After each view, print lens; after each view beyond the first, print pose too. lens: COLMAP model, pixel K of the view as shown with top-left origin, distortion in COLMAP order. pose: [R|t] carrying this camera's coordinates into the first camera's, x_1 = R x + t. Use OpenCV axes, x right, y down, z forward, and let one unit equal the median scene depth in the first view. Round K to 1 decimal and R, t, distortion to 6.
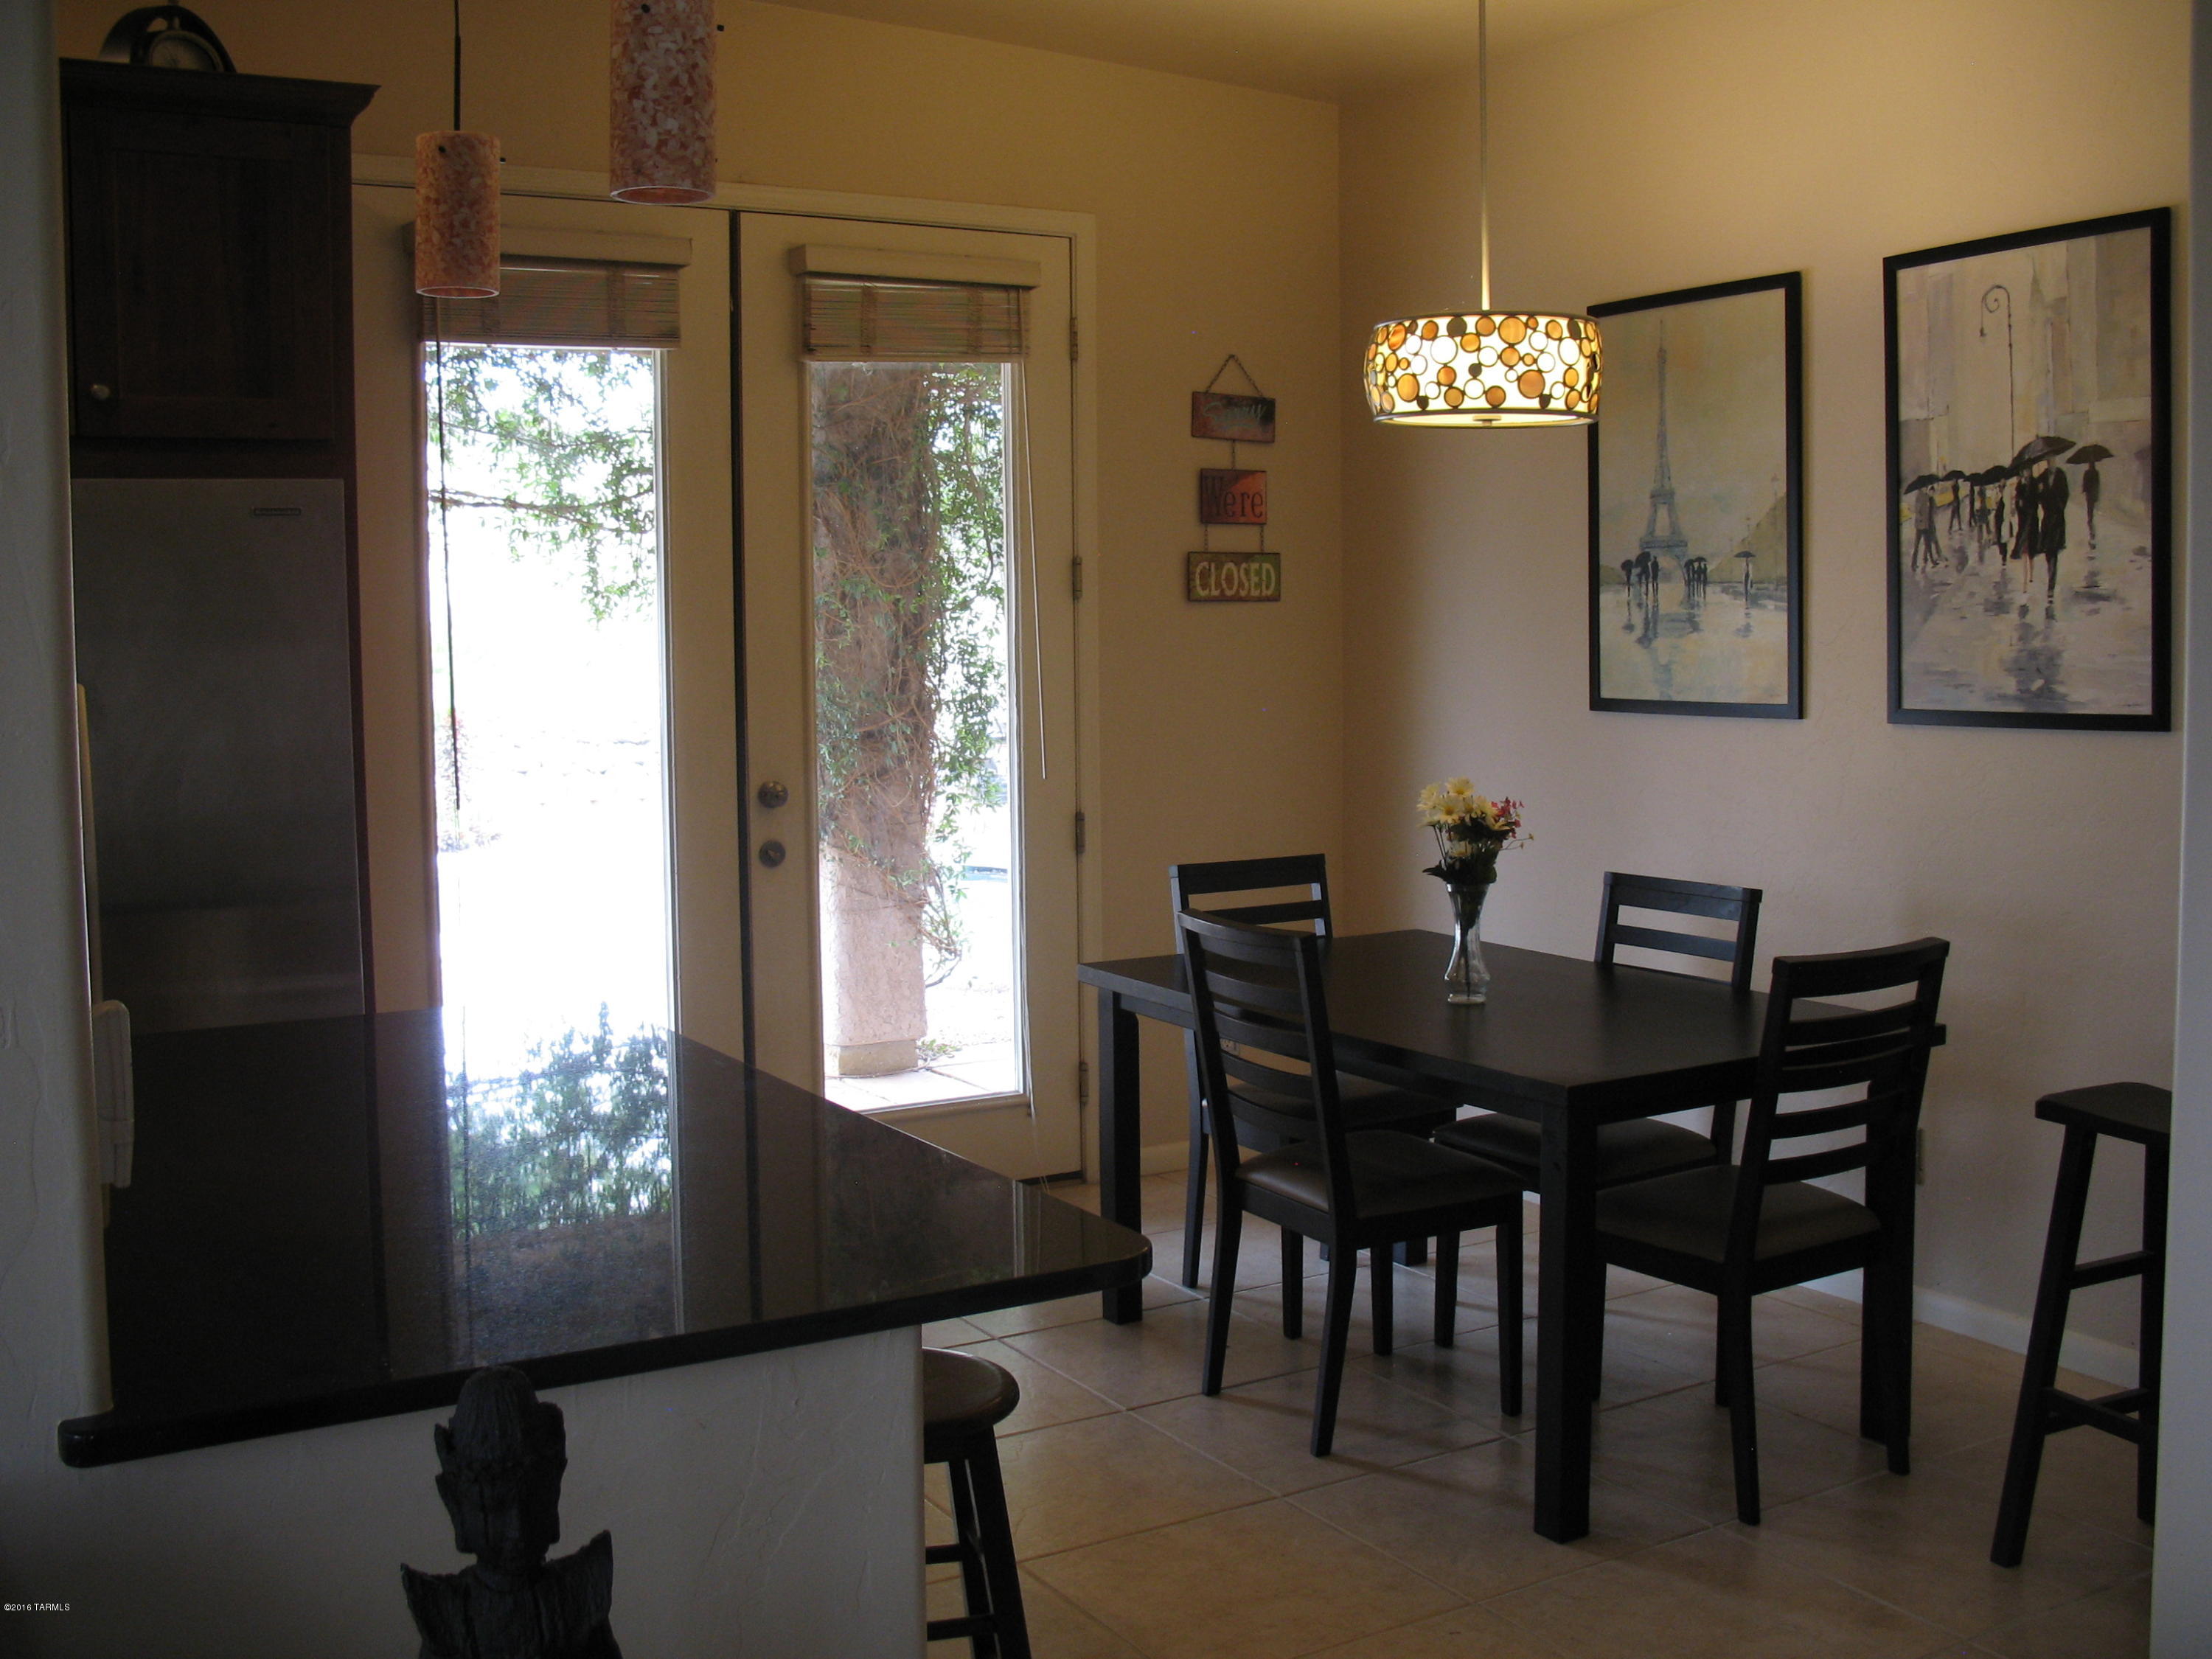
lens RADIAL K [[2288.9, 0, 1107.3], [0, 2288.9, 791.9], [0, 0, 1]] dist [-0.186990, 0.215980]
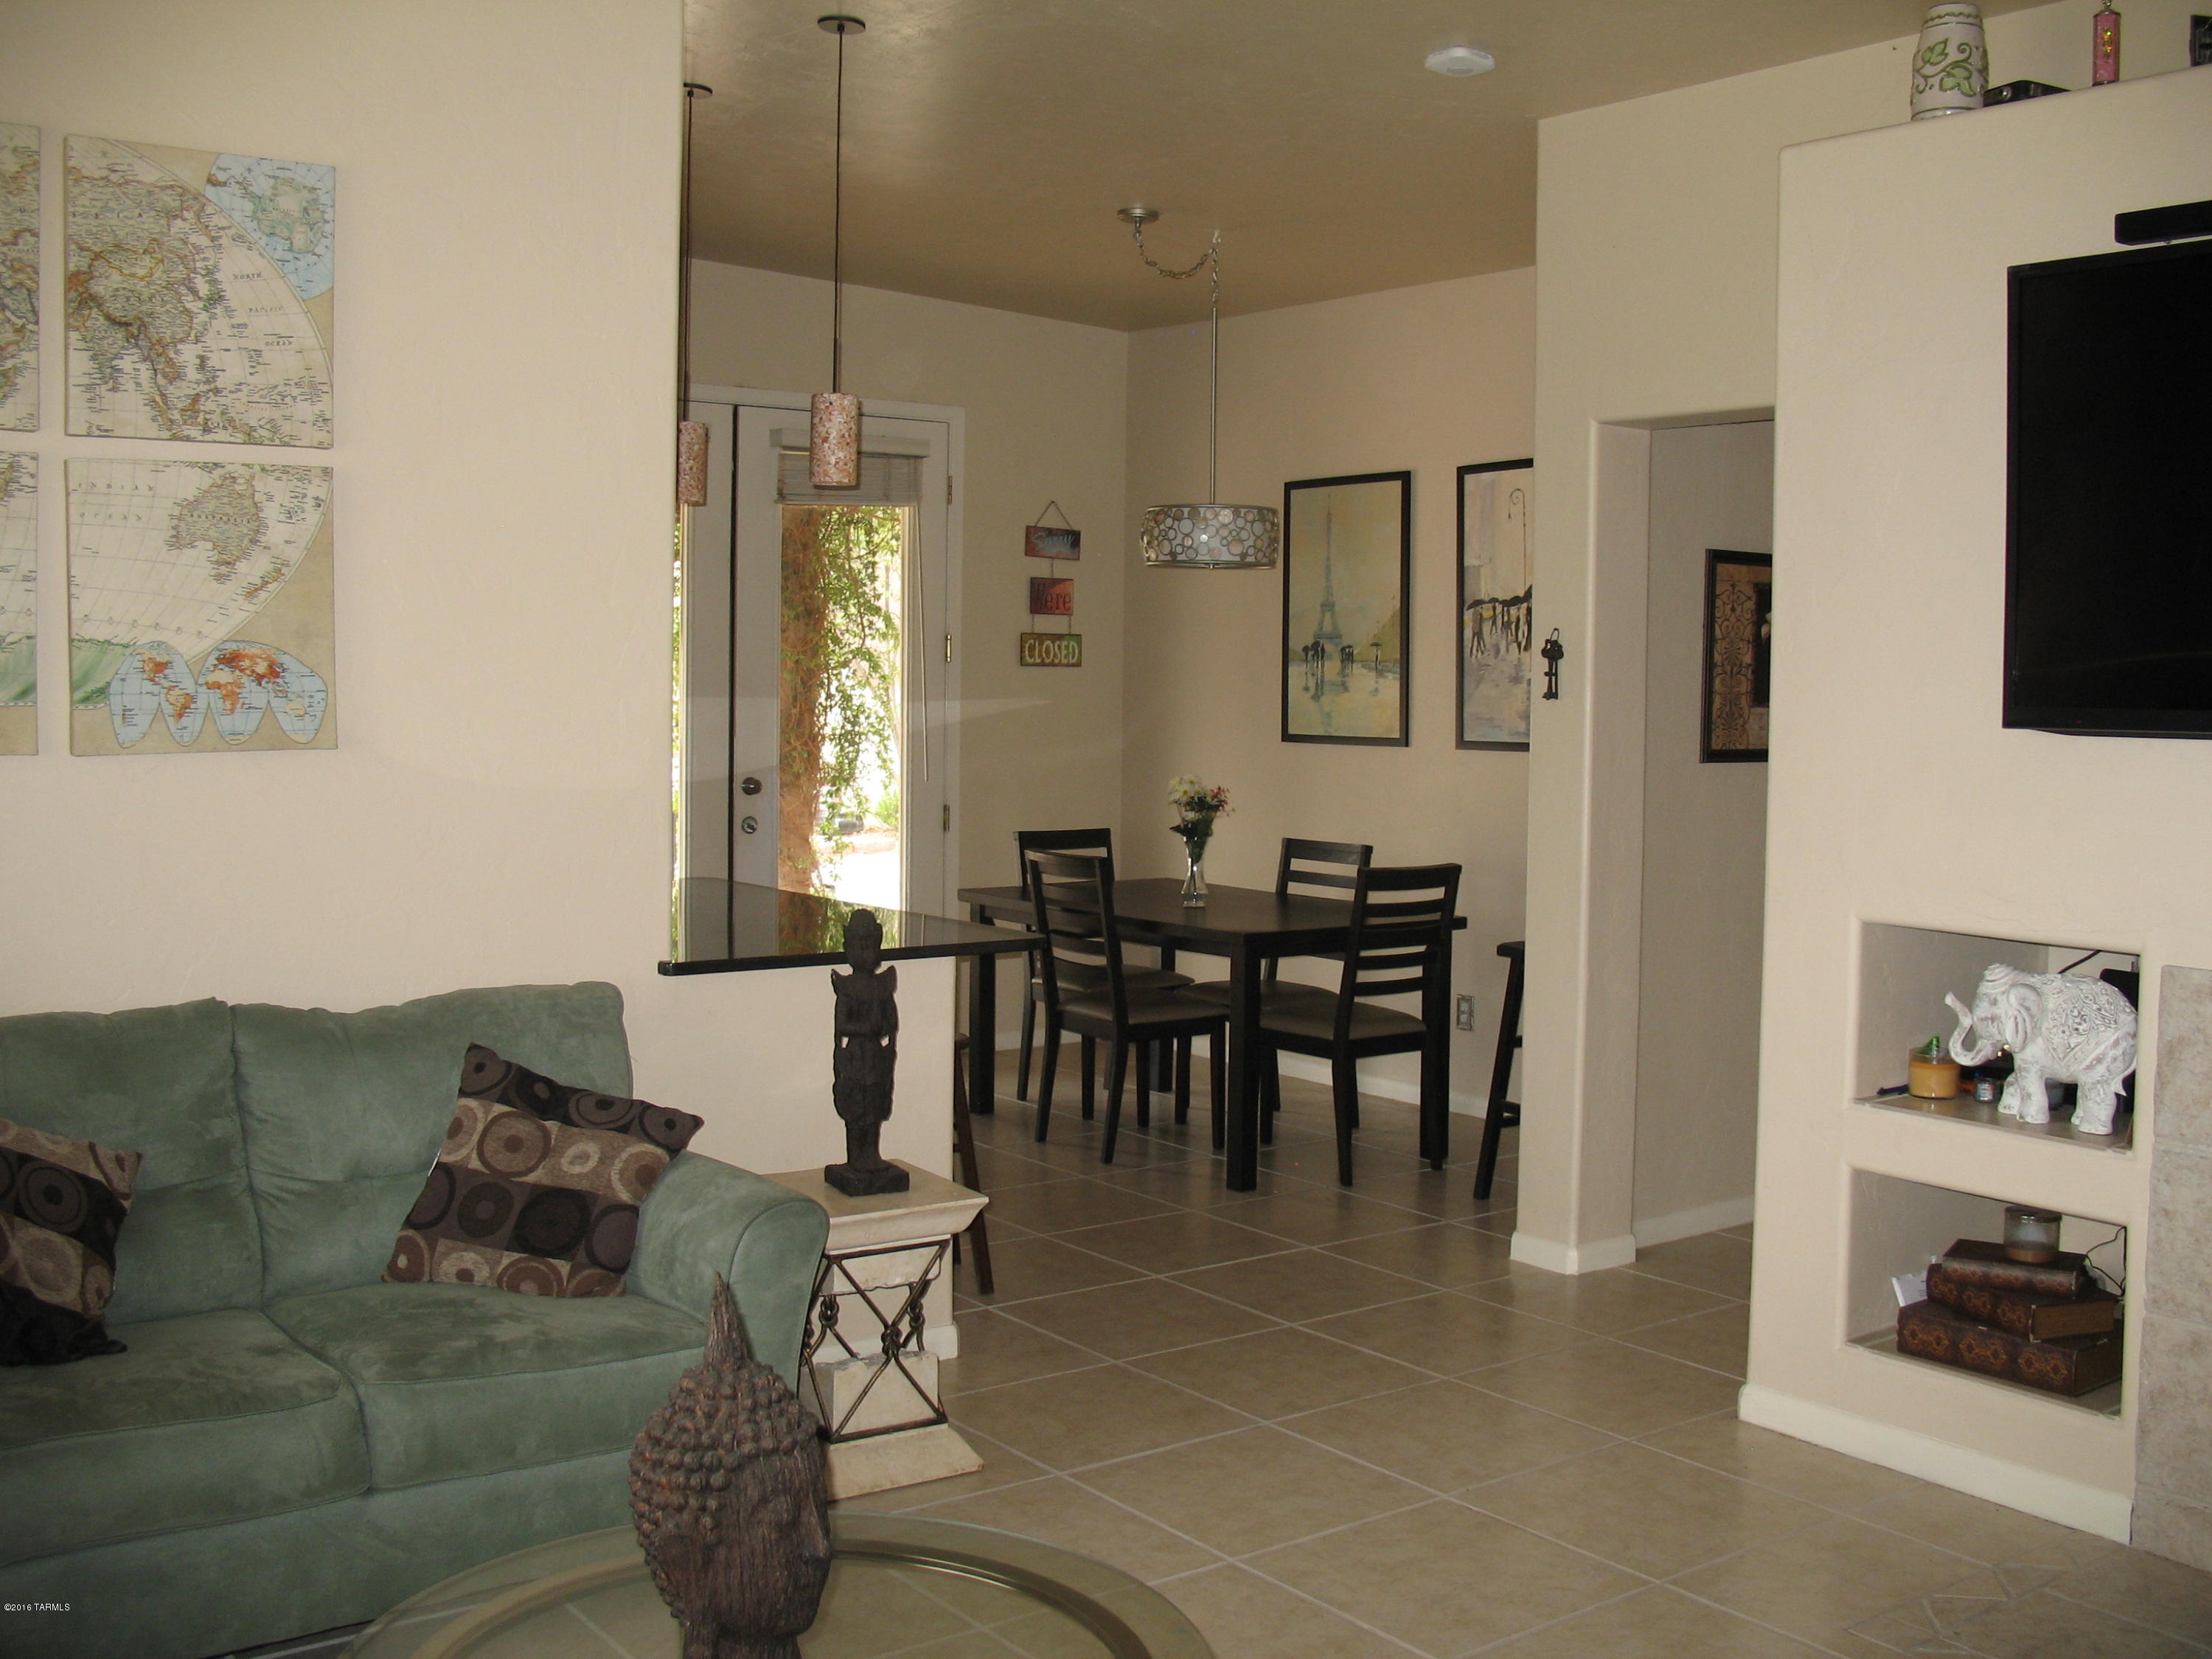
lens RADIAL K [[2288.9, 0, 1107.3], [0, 2288.9, 791.9], [0, 0, 1]] dist [-0.186990, 0.215980]
pose [[0.994924, 0.018801, 0.098856, -0.065435], [-0.016129, 0.999484, -0.027762, 0.047658], [-0.099327, 0.026027, 0.994714, -0.591175]]
